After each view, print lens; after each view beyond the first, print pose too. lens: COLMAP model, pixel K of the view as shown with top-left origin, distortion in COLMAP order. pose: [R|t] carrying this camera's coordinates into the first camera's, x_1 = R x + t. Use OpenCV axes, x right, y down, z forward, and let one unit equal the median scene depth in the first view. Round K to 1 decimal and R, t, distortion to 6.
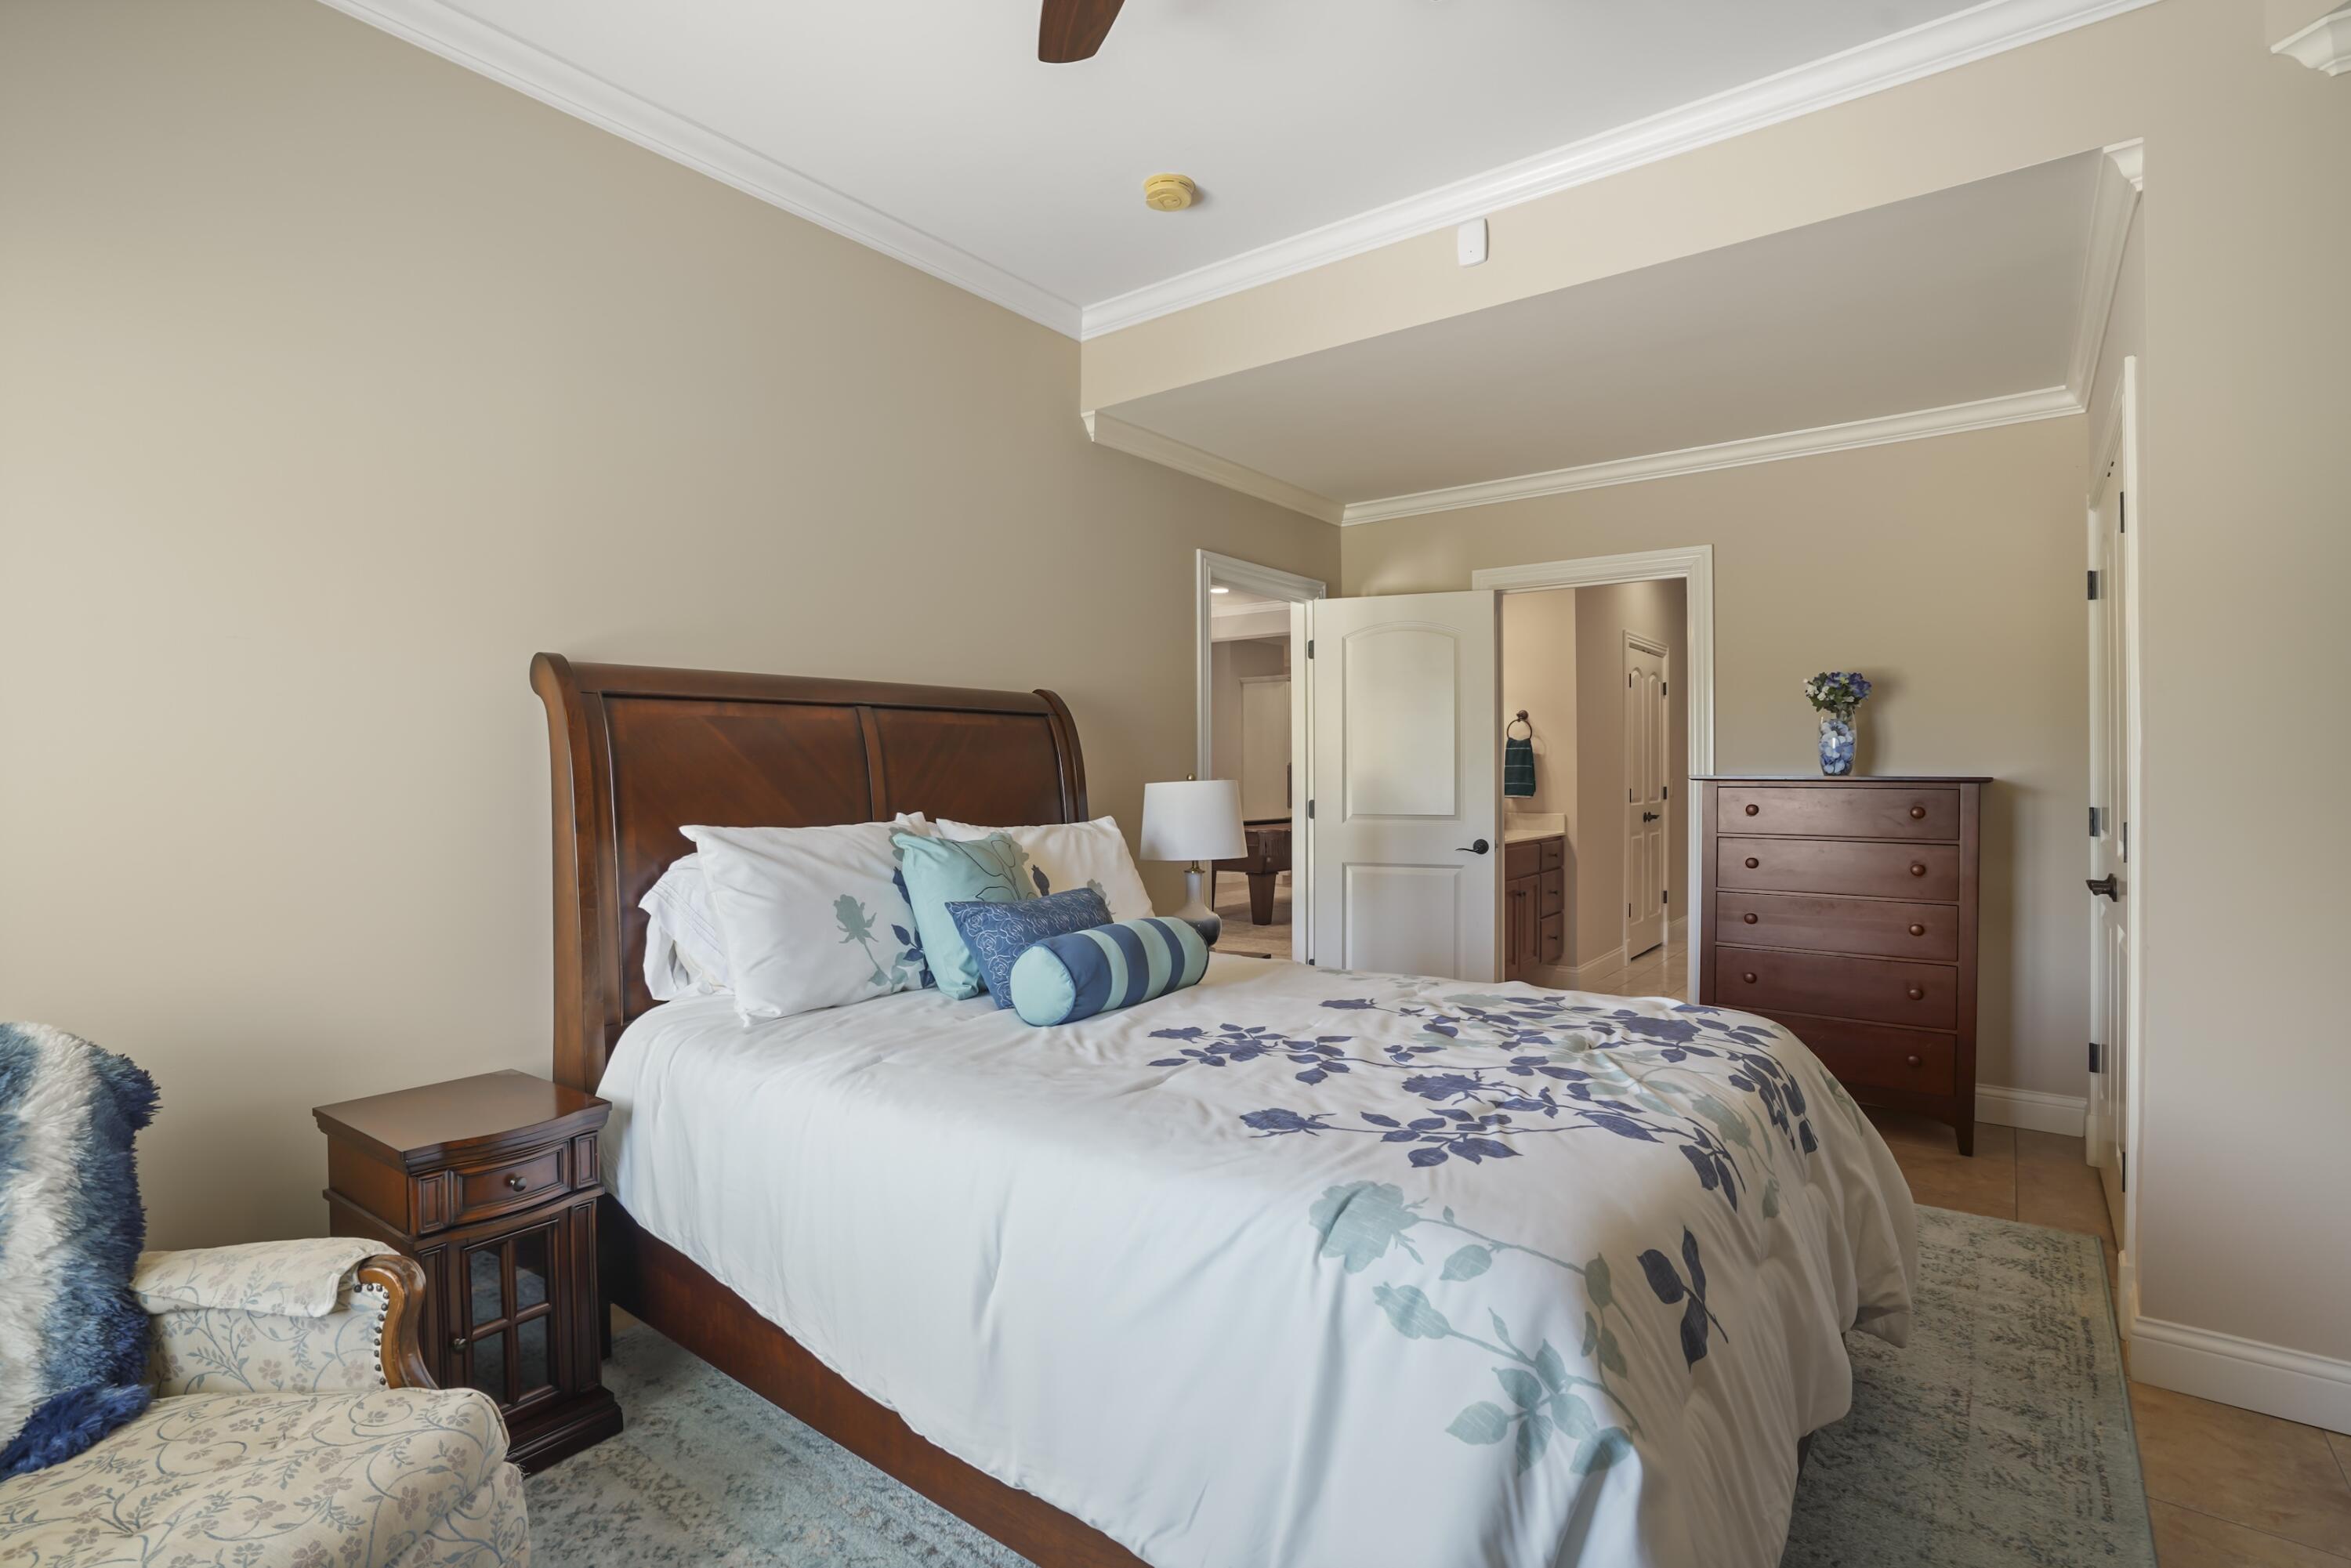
lens RADIAL K [[1110.1, 0, 1170.0], [0, 1110.1, 781.4], [0, 0, 1]] dist [-0.055774, 0.019693]
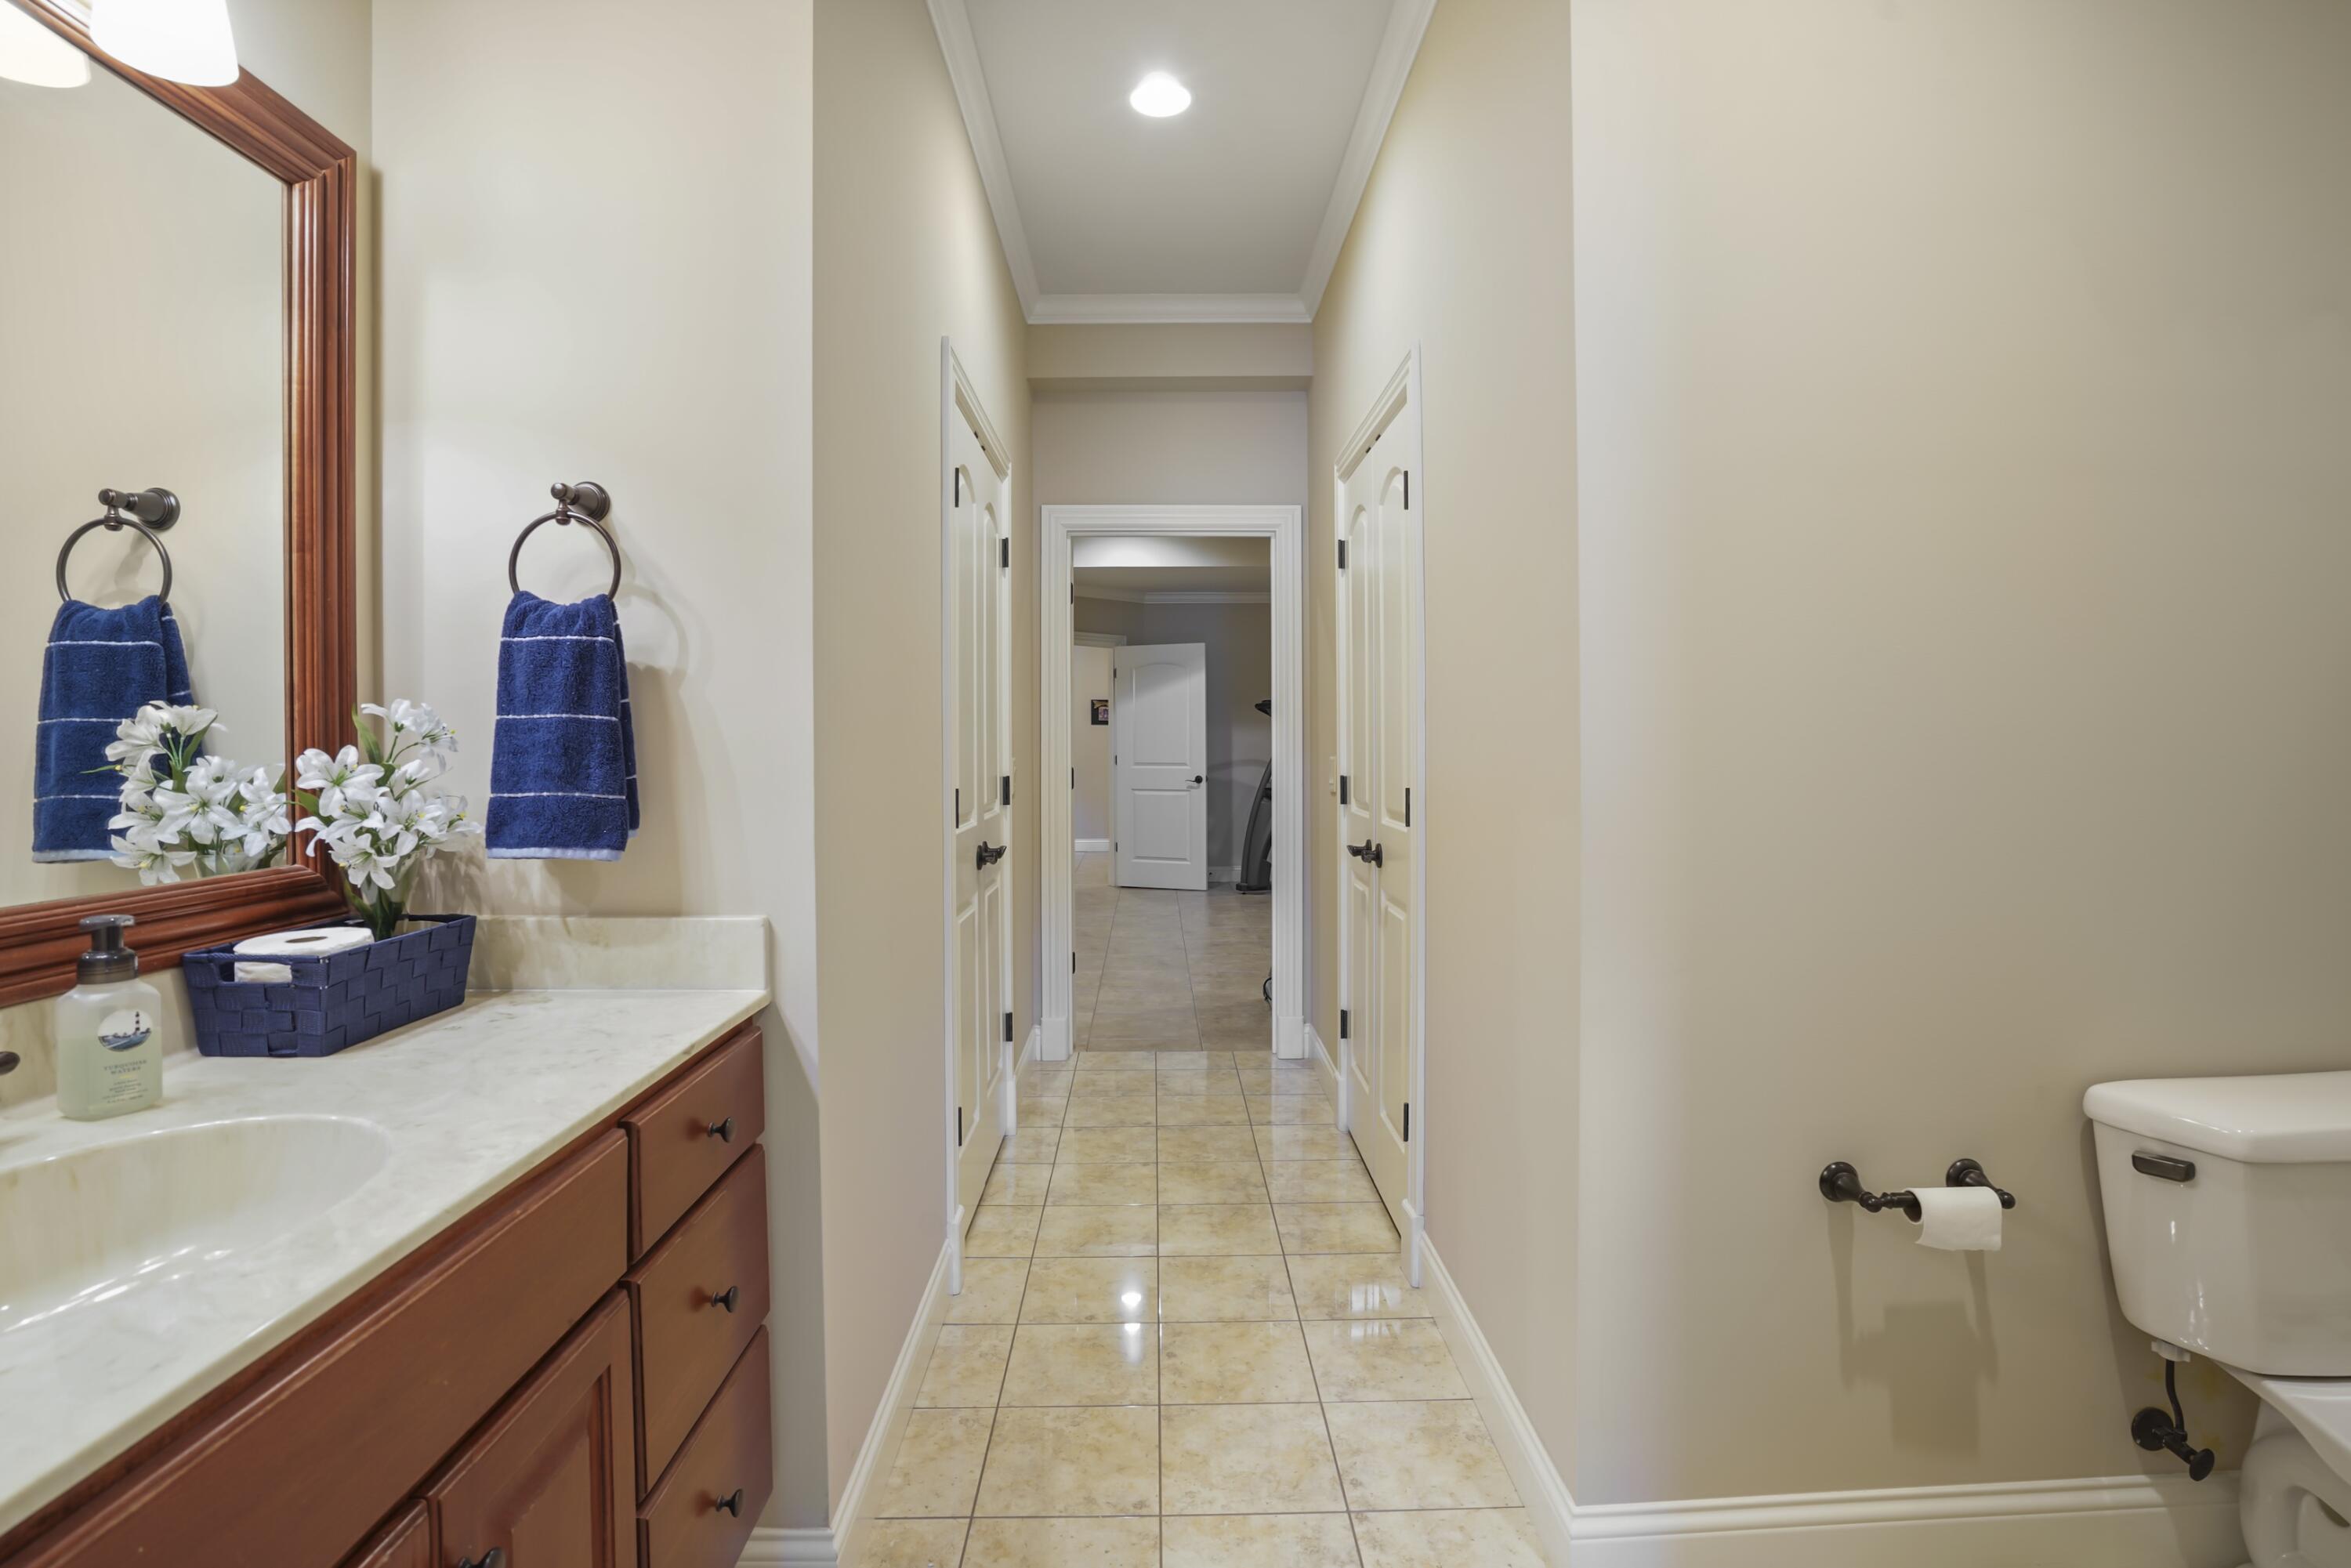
lens RADIAL K [[1110.1, 0, 1177.5], [0, 1110.1, 750.9], [0, 0, 1]] dist [-0.055774, 0.019693]
pose [[0.775030, -0.004445, 0.631908, 0.271373], [0.011698, 0.999905, -0.007315, -0.003961], [-0.631816, 0.013061, 0.775009, 0.744439]]
